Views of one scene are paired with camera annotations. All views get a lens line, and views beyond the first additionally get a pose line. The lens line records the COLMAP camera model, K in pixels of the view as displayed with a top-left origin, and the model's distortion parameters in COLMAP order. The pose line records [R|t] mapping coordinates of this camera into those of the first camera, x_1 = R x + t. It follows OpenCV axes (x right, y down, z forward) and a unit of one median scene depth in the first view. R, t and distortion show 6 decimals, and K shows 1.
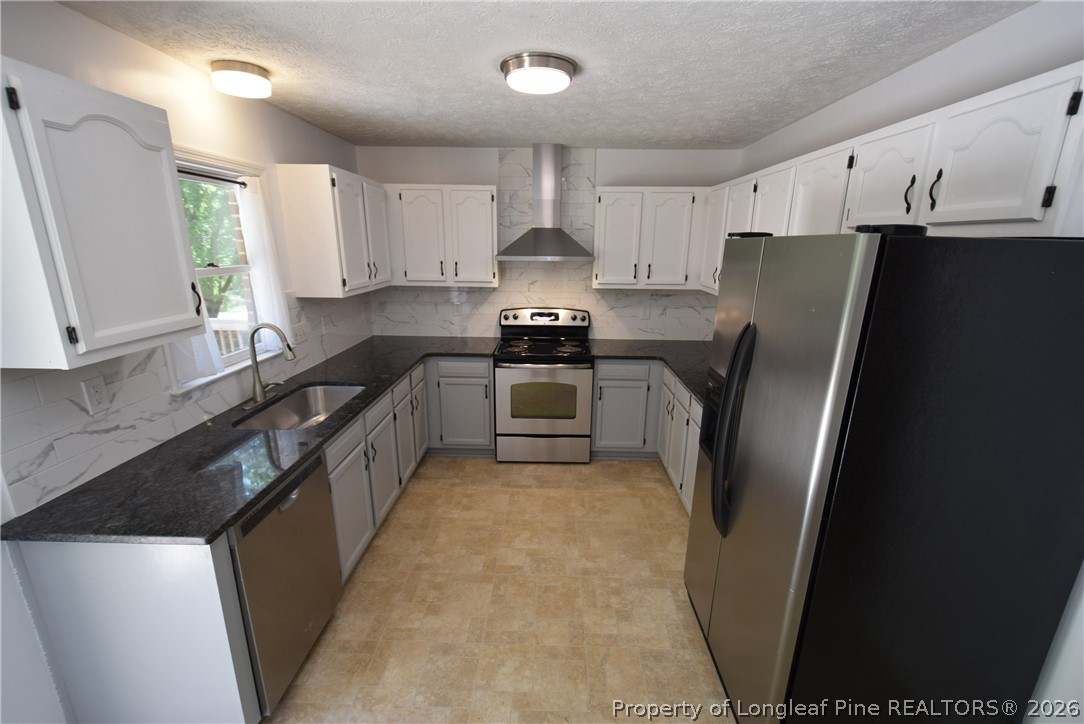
lens RADIAL K [[481.6, 0, 546.8], [0, 481.6, 375.1], [0, 0, 1]] dist [0.012237, -0.000790]
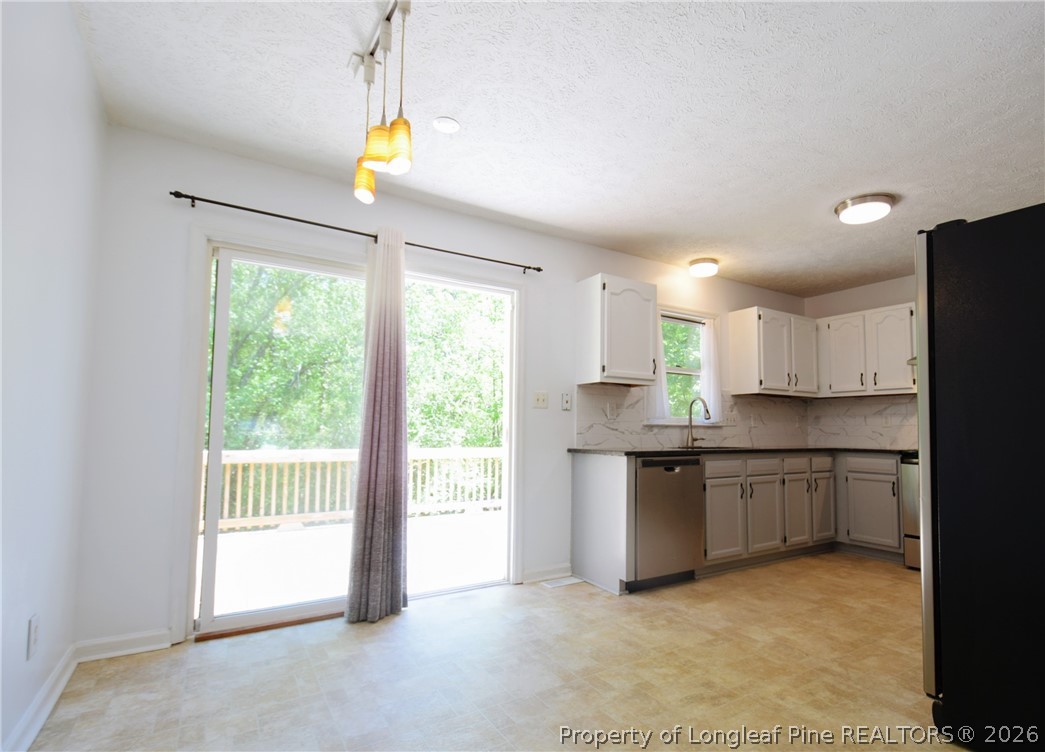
lens RADIAL K [[522.0, 0, 561.3], [0, 522.0, 399.1], [0, 0, 1]] dist [0.019171, -0.000509]
pose [[0.565631, -0.056116, -0.822747, 0.491031], [-0.222585, 0.950264, -0.217838, 0.308250], [0.794051, 0.306347, 0.525009, -0.241038]]
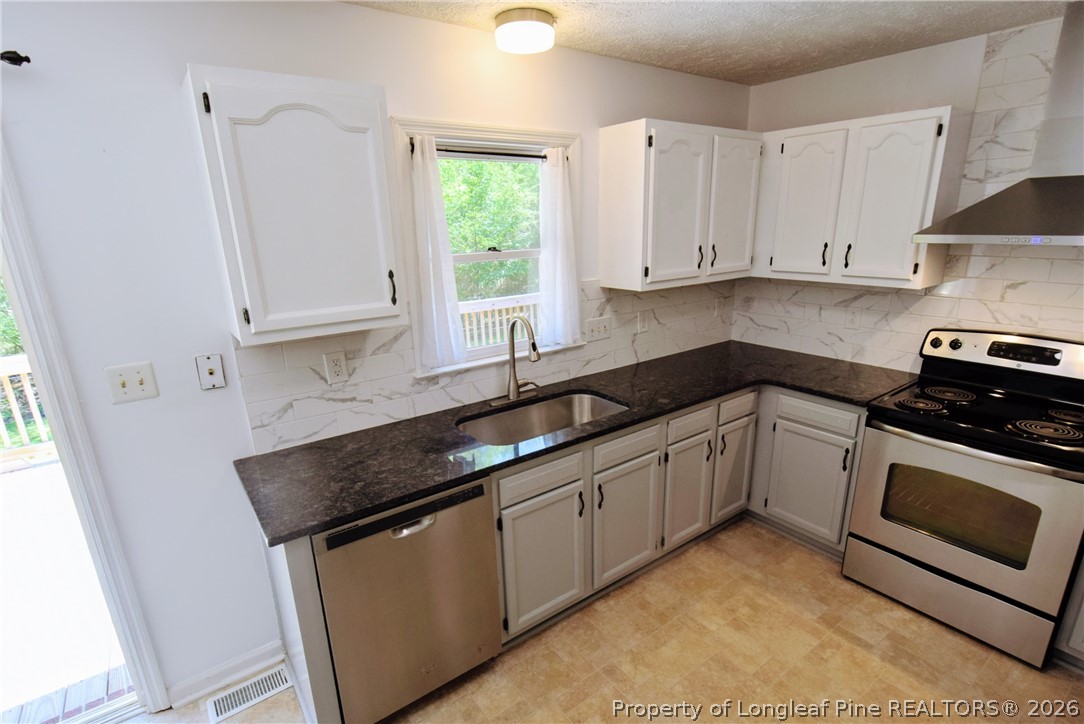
lens RADIAL K [[531.9, 0, 539.4], [0, 531.9, 382.9], [0, 0, 1]] dist [0.015015, -0.013541]
pose [[0.606342, 0.207270, -0.767717, 0.167741], [-0.181475, 0.976024, 0.120181, -0.086792], [0.774220, 0.066451, 0.629419, 0.330491]]
